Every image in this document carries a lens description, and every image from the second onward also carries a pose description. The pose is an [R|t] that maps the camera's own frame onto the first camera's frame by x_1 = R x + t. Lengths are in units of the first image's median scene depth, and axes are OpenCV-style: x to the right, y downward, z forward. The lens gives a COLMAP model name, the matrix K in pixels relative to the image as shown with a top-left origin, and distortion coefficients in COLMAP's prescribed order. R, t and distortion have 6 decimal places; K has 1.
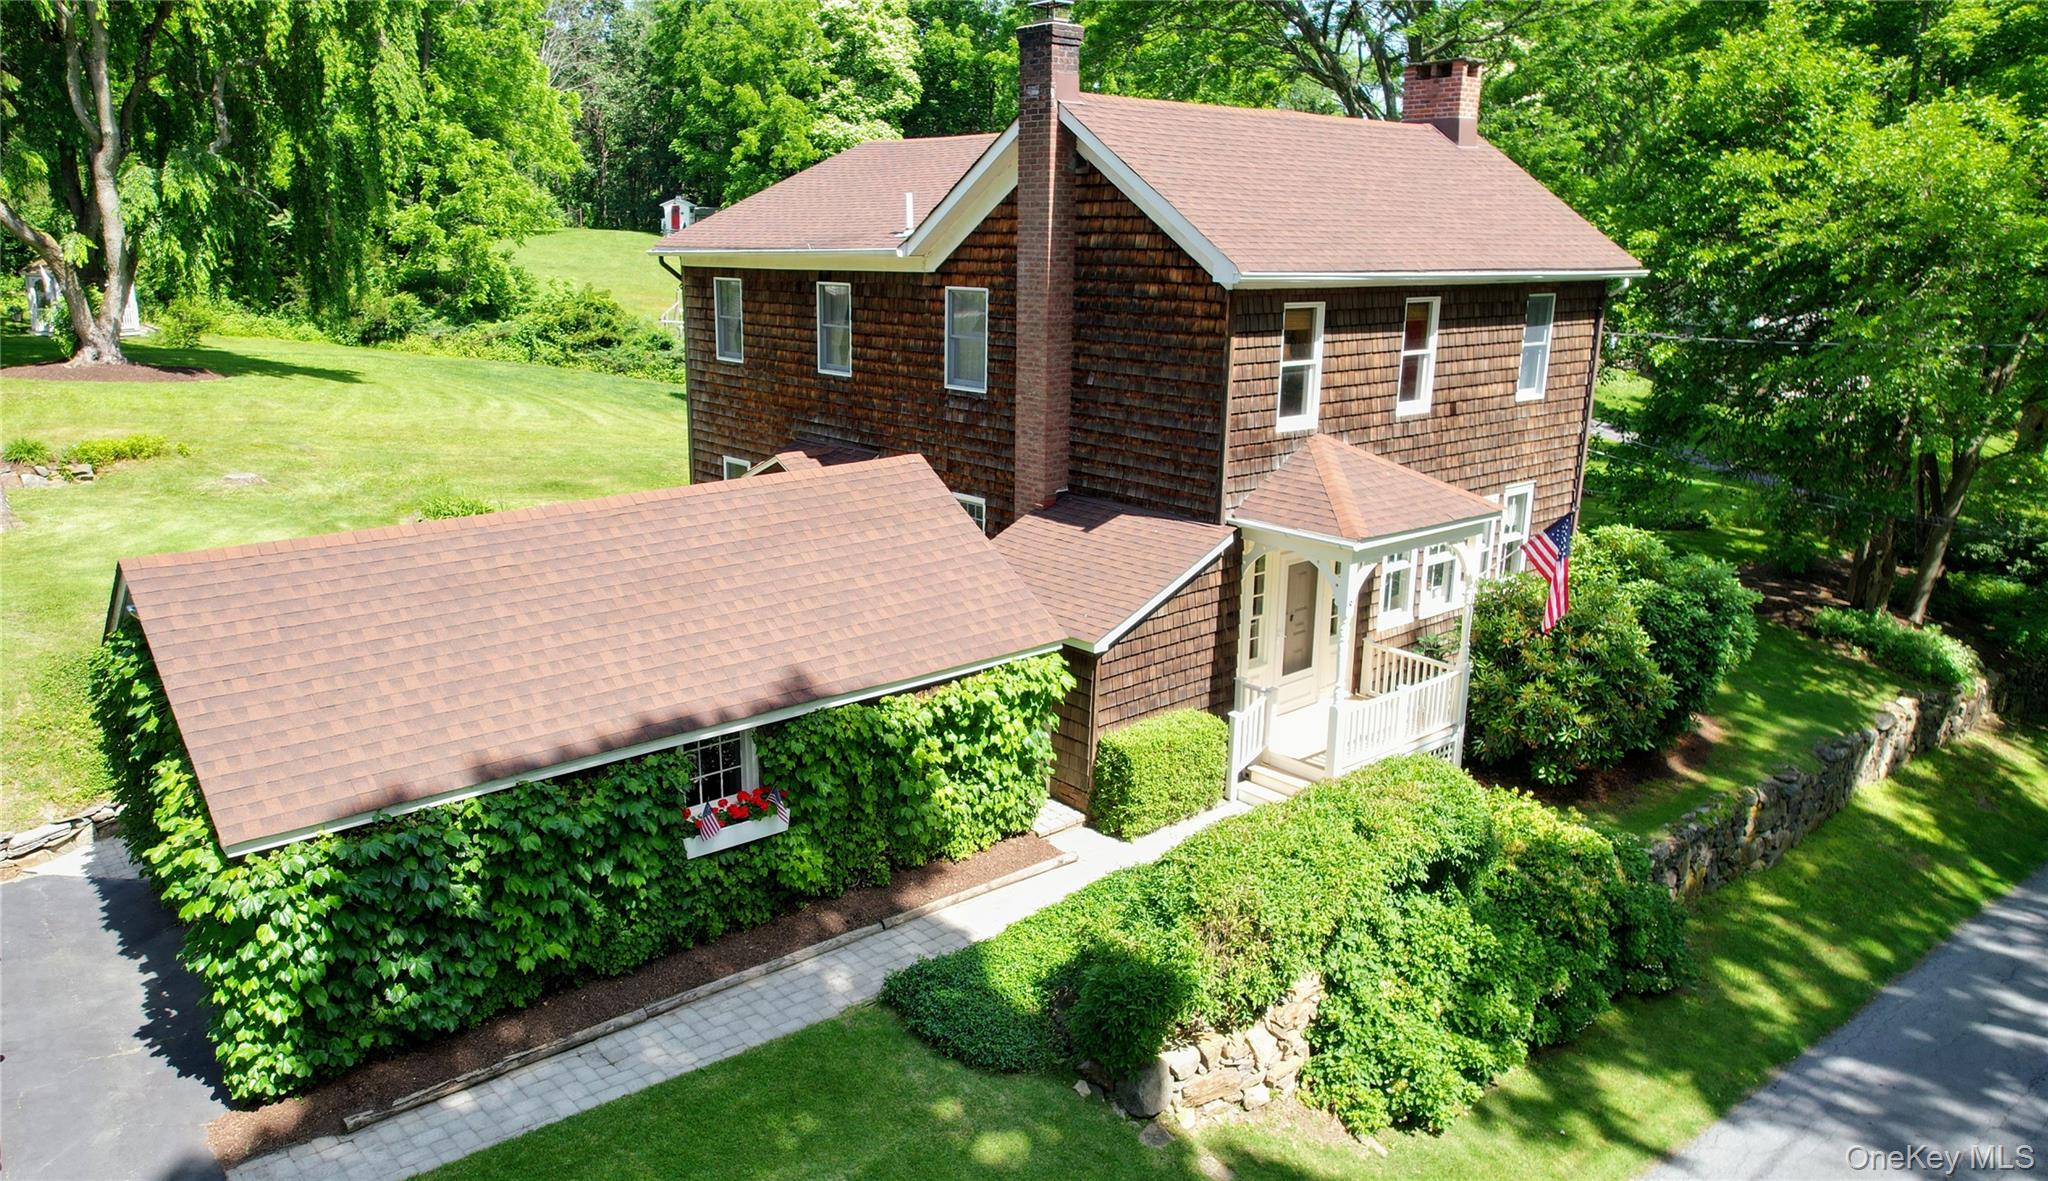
lens RADIAL K [[1403.0, 0, 1024.0], [0, 1403.0, 590.5], [0, 0, 1]] dist [-0.079988, 0.000026]
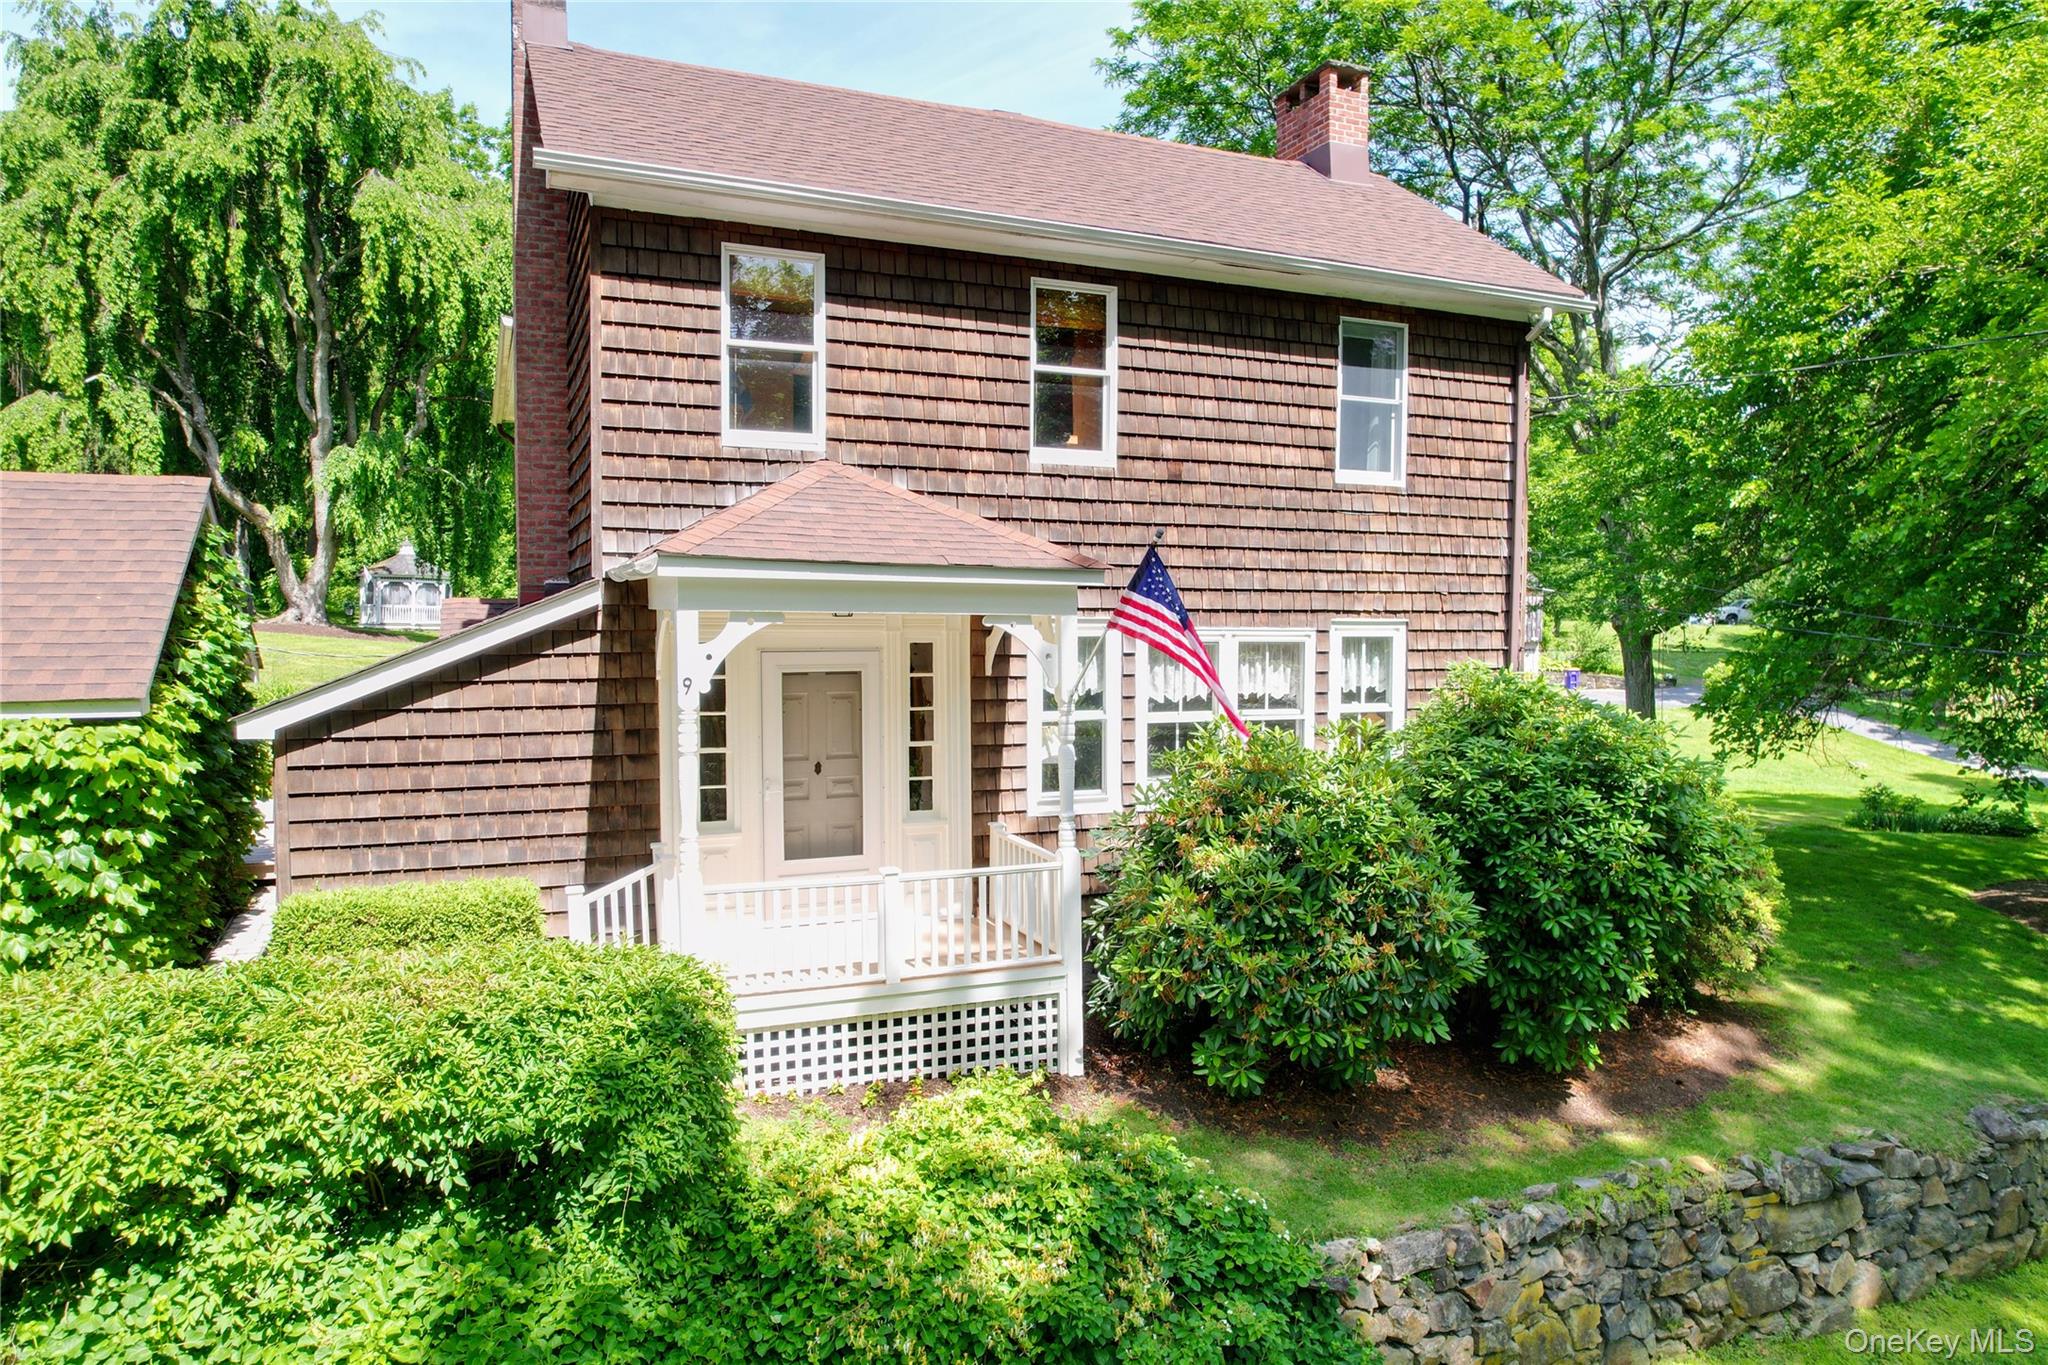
lens RADIAL K [[1309.2, 0, 1024.1], [0, 1309.2, 635.8], [0, 0, 1]] dist [-0.056909, -0.000819]
pose [[0.955716, -0.001672, -0.294287, 0.397469], [-0.066866, 0.972596, -0.222678, 0.075431], [0.286595, 0.232495, 0.929413, 0.423589]]
